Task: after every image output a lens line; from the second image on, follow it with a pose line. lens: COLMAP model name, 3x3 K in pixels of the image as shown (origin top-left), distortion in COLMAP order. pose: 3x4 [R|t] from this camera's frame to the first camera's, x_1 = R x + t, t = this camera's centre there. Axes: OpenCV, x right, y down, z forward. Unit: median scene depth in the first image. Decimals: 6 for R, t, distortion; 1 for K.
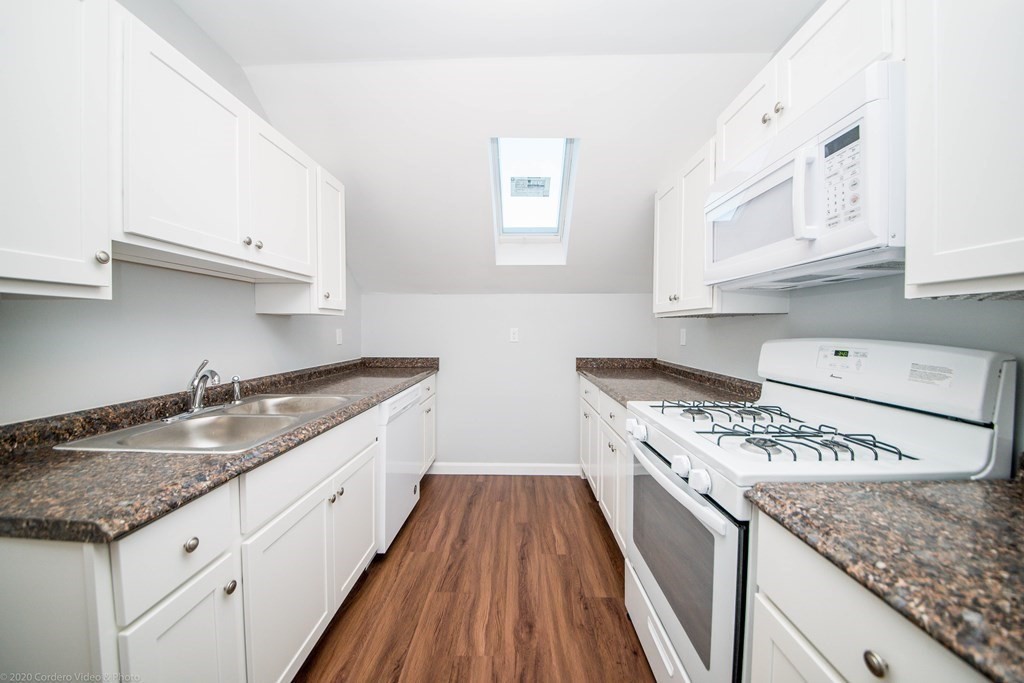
lens RADIAL K [[361.5, 0, 511.6], [0, 361.5, 337.7], [0, 0, 1]] dist [0.005435, -0.009220]
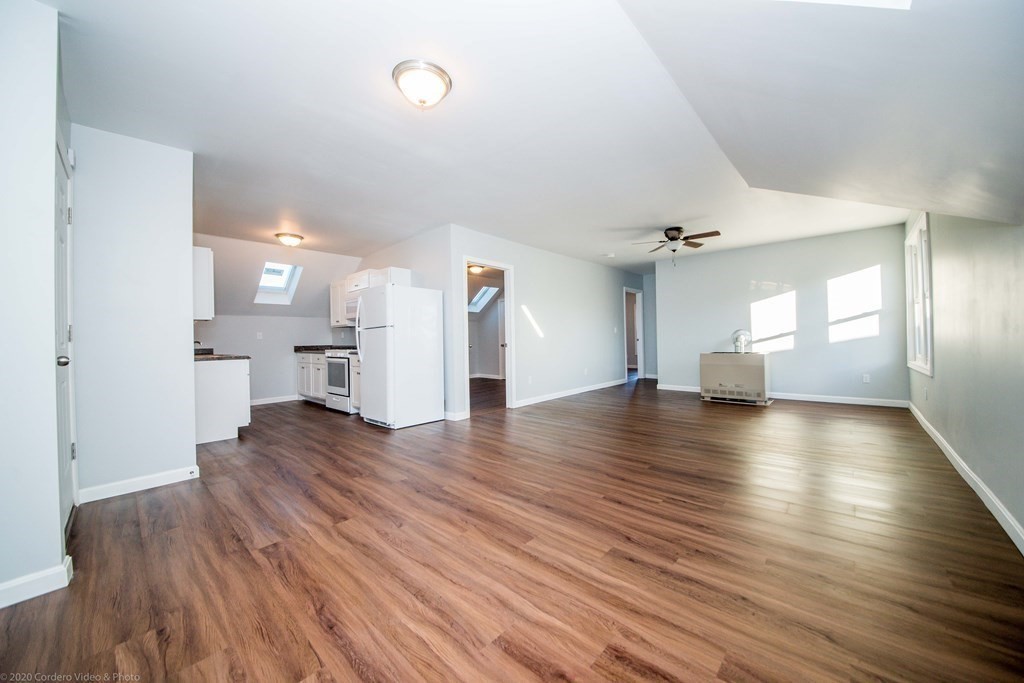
lens RADIAL K [[361.5, 0, 511.6], [0, 361.5, 337.7], [0, 0, 1]] dist [0.005435, -0.009220]
pose [[0.648445, -0.007881, 0.761221, -1.189364], [0.032225, 0.999334, -0.017104, 0.167260], [-0.760579, 0.035621, 0.648267, -2.696338]]
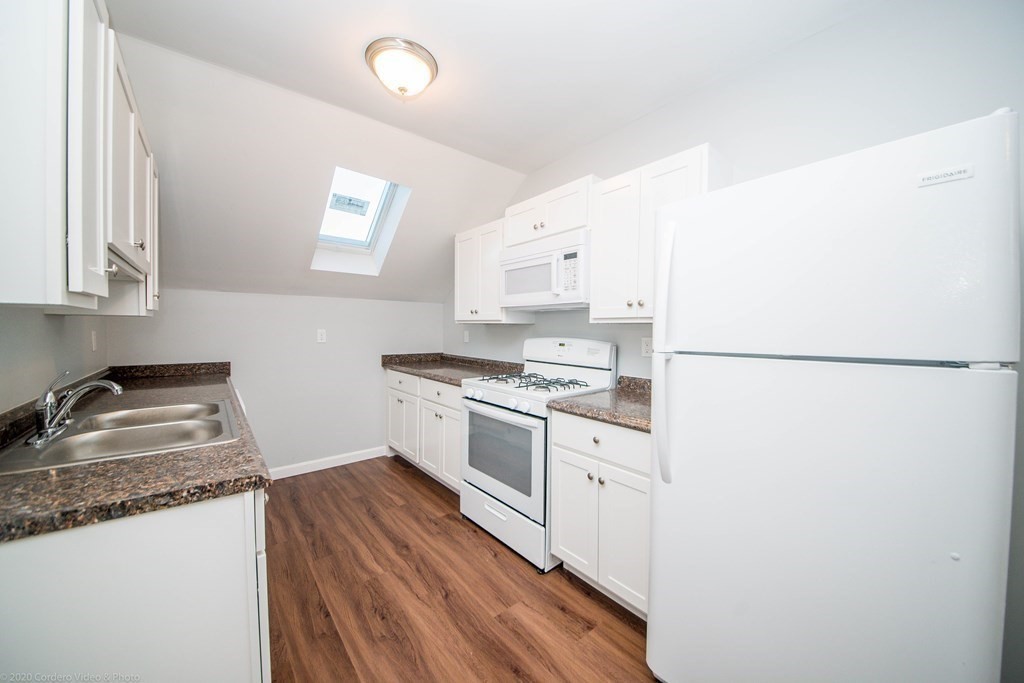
lens RADIAL K [[361.5, 0, 511.6], [0, 361.5, 337.7], [0, 0, 1]] dist [0.005435, -0.009220]
pose [[0.753791, -0.013097, 0.656984, -0.504817], [0.009164, 0.999914, 0.009418, -0.014700], [-0.657051, -0.001078, 0.753846, -0.292417]]
